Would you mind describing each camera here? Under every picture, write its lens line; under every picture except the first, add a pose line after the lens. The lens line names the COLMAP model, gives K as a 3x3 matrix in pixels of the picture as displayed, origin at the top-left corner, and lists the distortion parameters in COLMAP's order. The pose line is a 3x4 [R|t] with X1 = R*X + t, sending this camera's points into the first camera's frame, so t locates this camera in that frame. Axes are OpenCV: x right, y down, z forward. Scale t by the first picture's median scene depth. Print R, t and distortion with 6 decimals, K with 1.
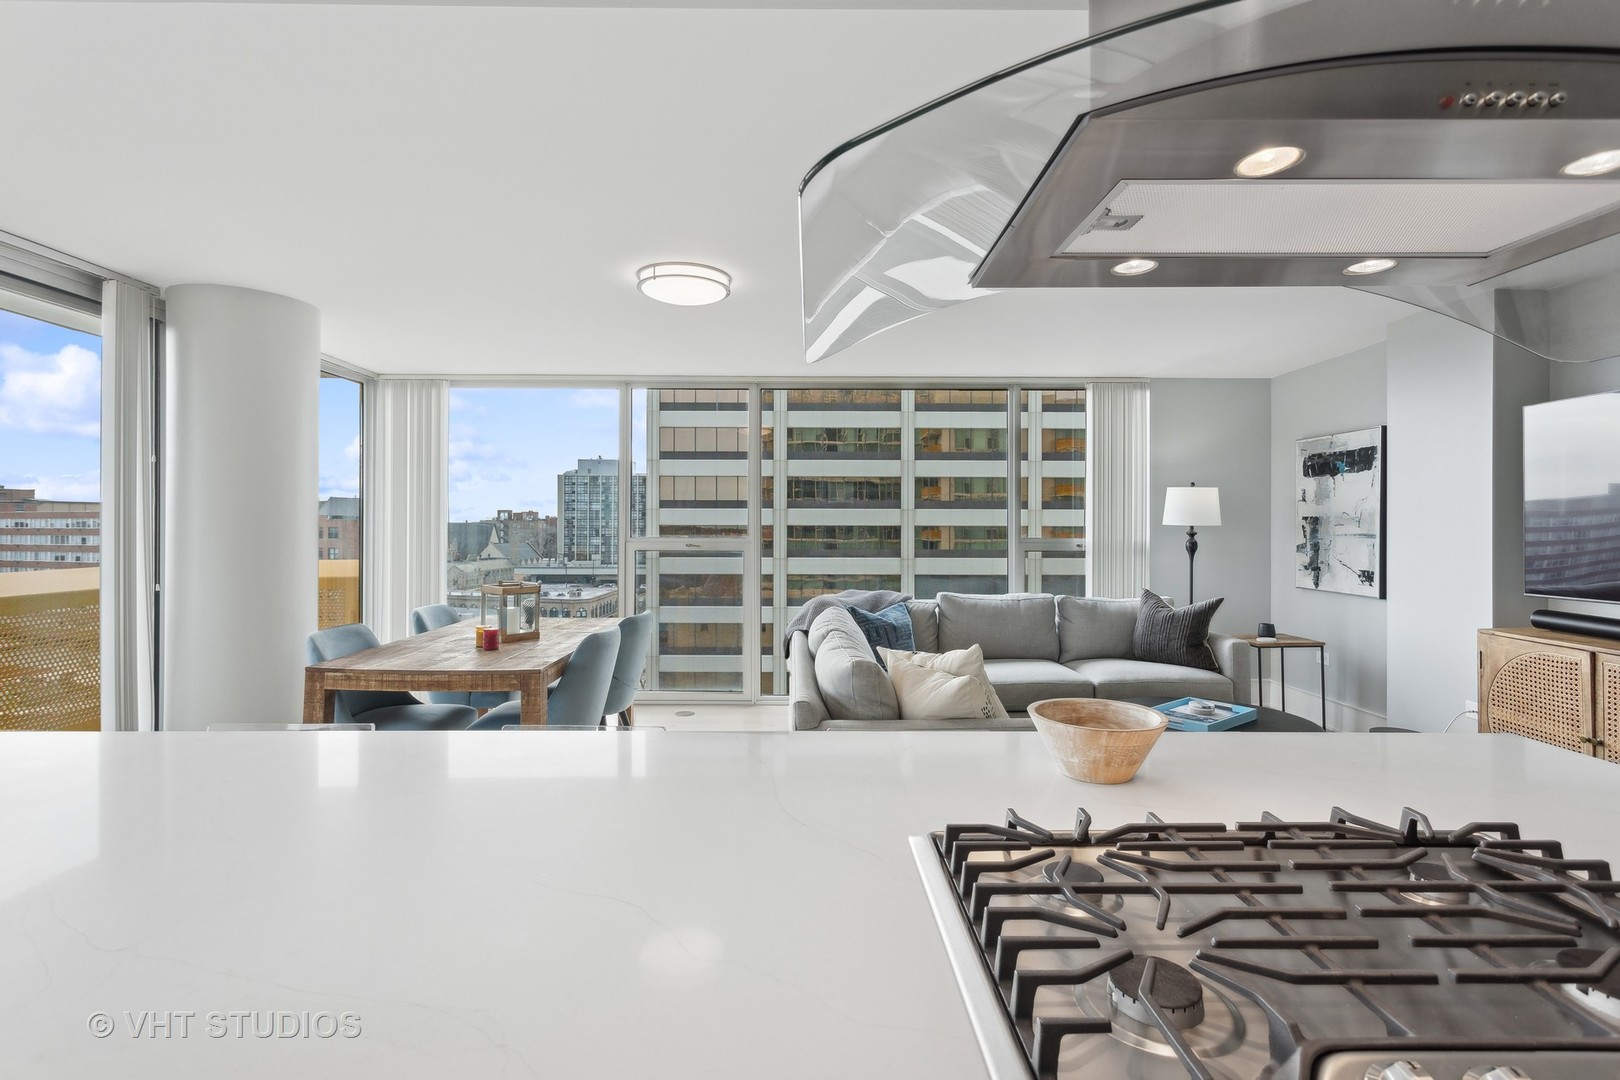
lens RADIAL K [[774.8, 0, 816.6], [0, 774.8, 523.3], [0, 0, 1]] dist [0.001902, 0.001124]
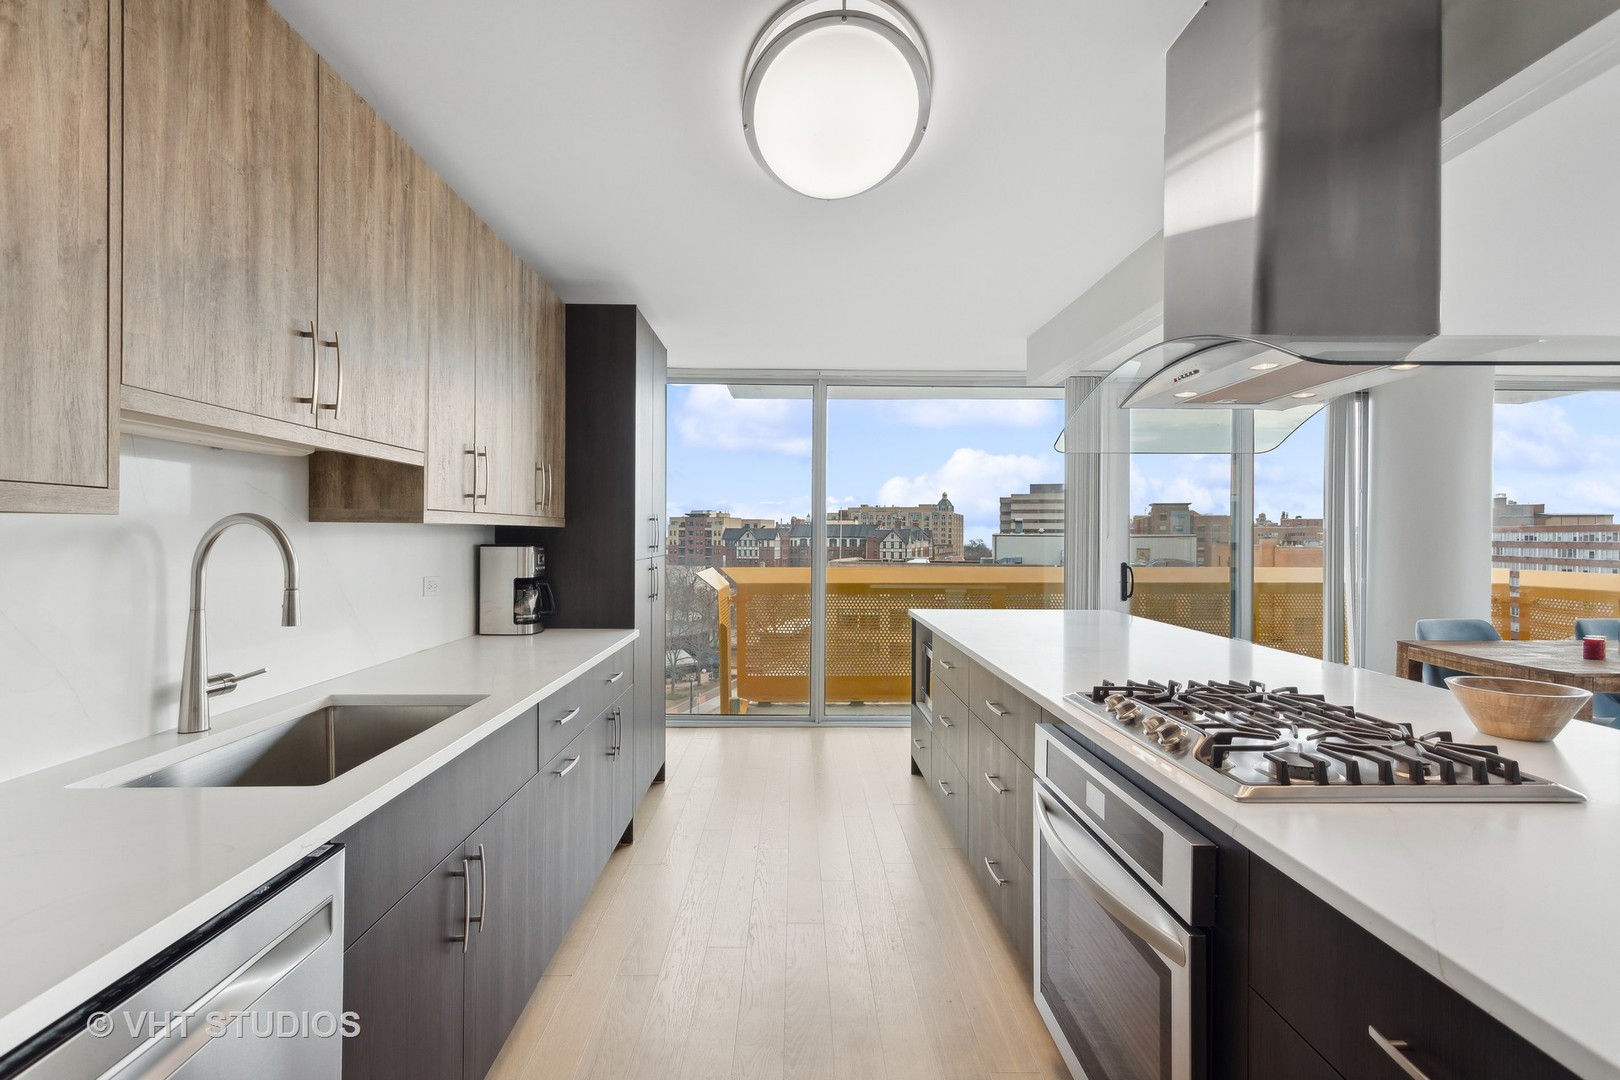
lens RADIAL K [[774.8, 0, 813.6], [0, 774.8, 508.7], [0, 0, 1]] dist [0.001902, 0.001124]
pose [[0.022017, -0.035292, -0.999134, 0.384623], [-0.000959, 0.999376, -0.035321, 0.004820], [0.999757, 0.001736, 0.021970, -0.018005]]
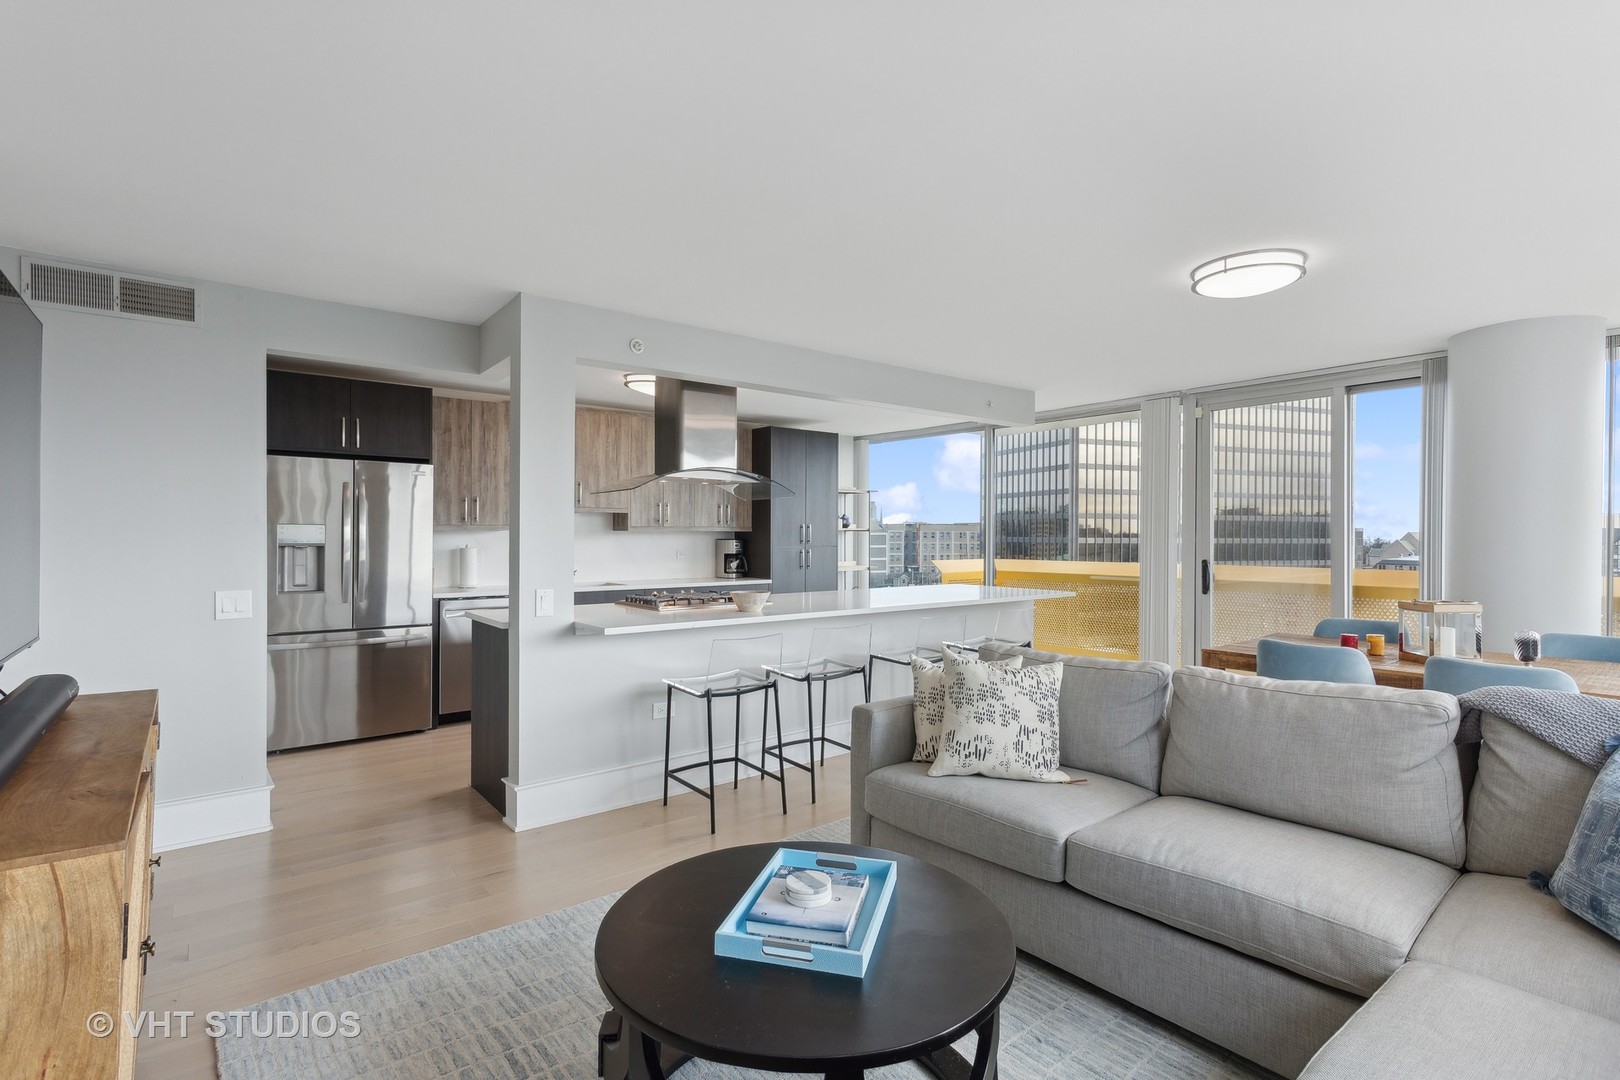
lens RADIAL K [[774.8, 0, 807.7], [0, 774.8, 522.0], [0, 0, 1]] dist [0.001902, 0.001124]
pose [[-0.784604, -0.014076, -0.619837, 0.525074], [-0.002269, 0.999801, -0.019833, 0.007621], [0.619993, -0.014155, -0.784480, 0.928675]]
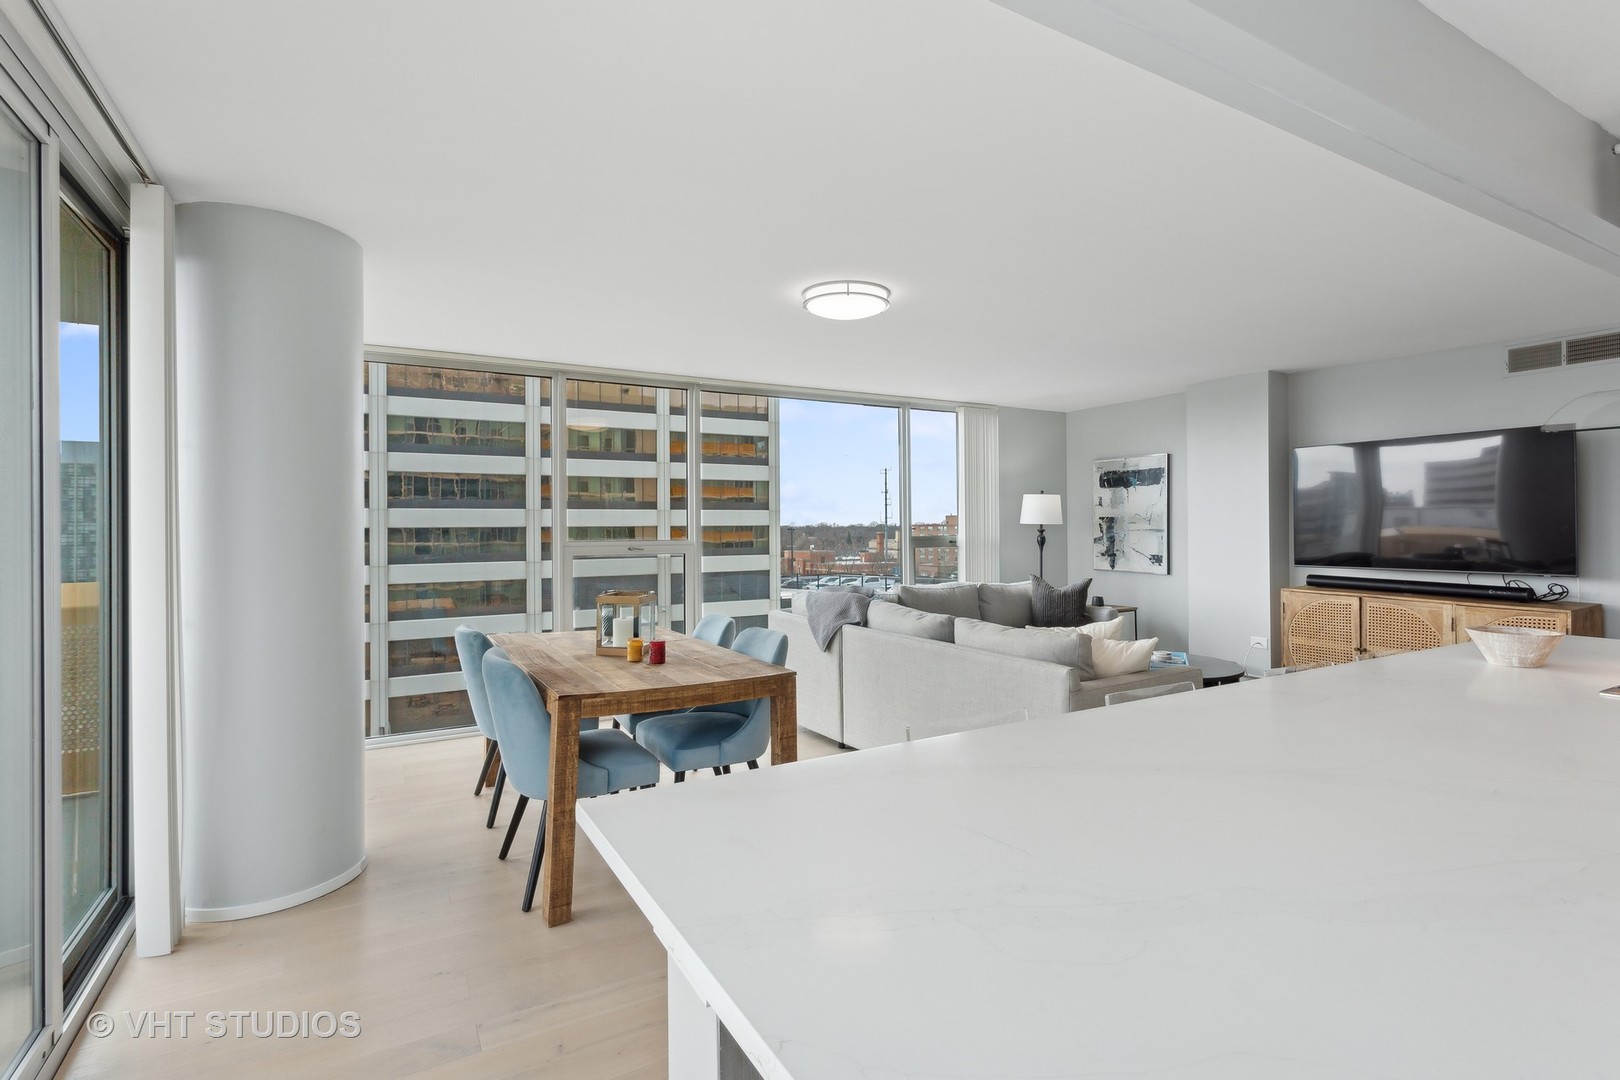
lens RADIAL K [[774.8, 0, 811.2], [0, 774.8, 527.6], [0, 0, 1]] dist [0.001902, 0.001124]
pose [[0.870660, -0.009982, 0.491784, -0.489248], [0.007142, 0.999945, 0.007652, -0.003969], [-0.491833, -0.003150, 0.870684, 0.065822]]
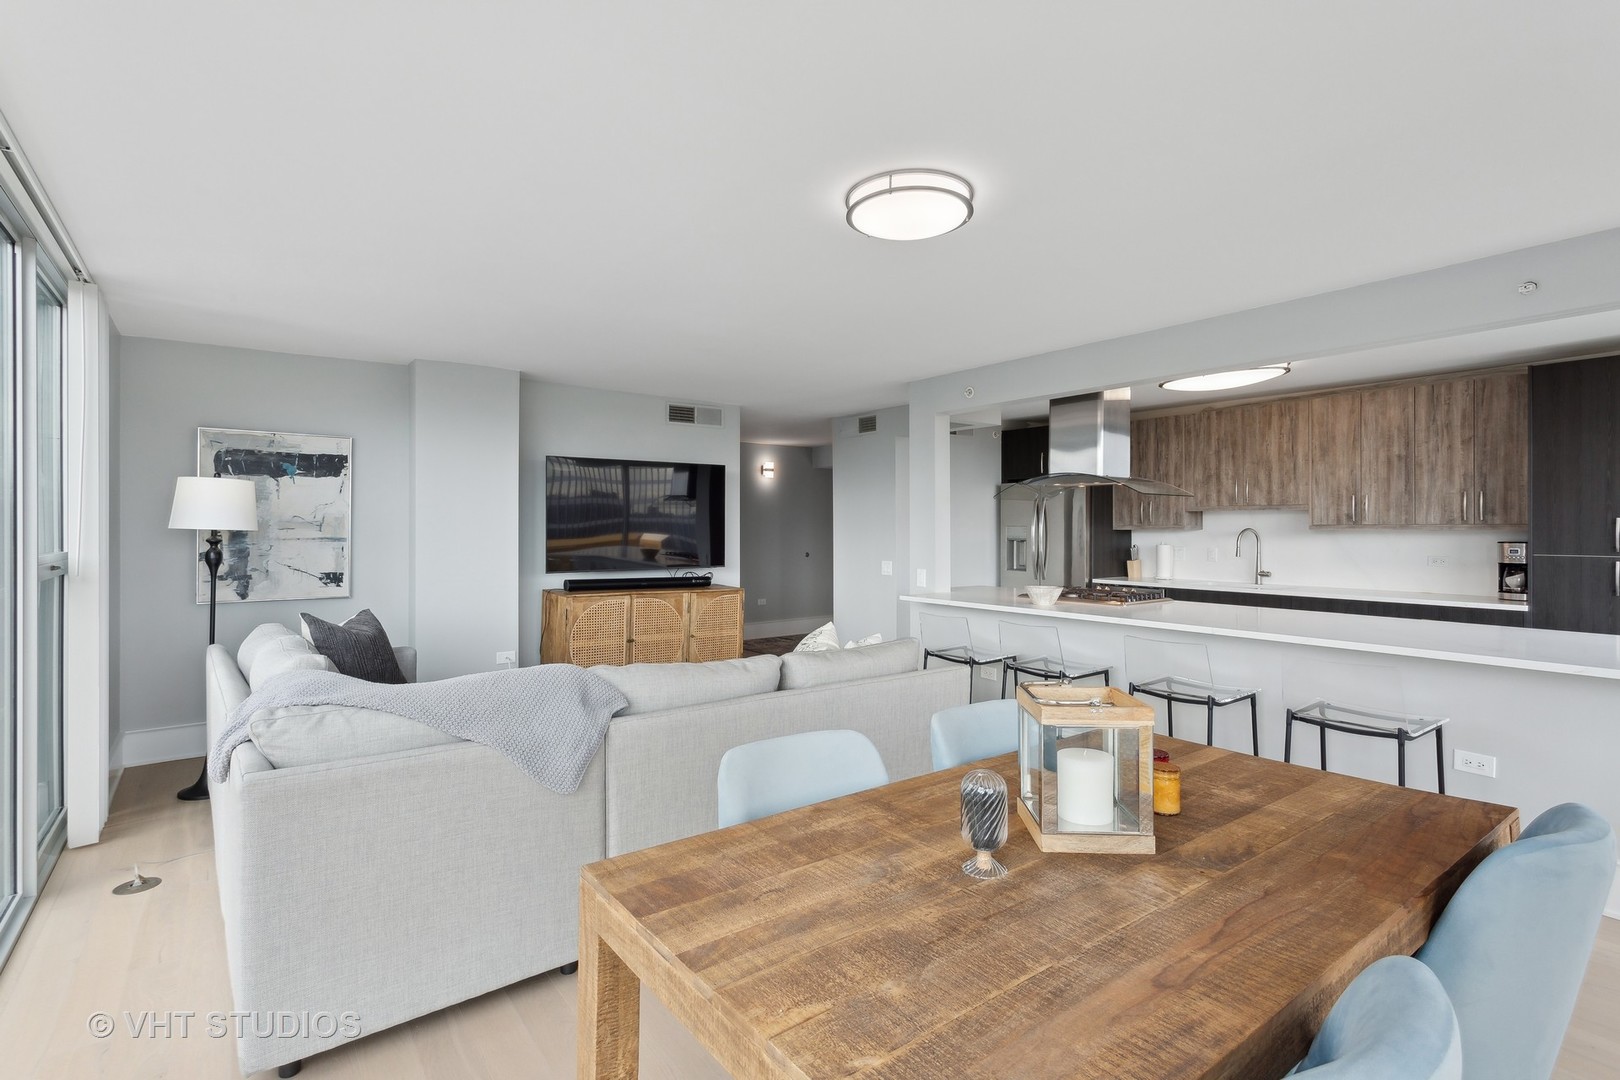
lens RADIAL K [[774.8, 0, 806.1], [0, 774.8, 518.0], [0, 0, 1]] dist [0.001902, 0.001124]
pose [[-0.593244, 0.008049, 0.804982, -0.459529], [-0.004099, 0.999907, -0.013018, -0.001429], [-0.805012, -0.011022, -0.593156, 0.997509]]
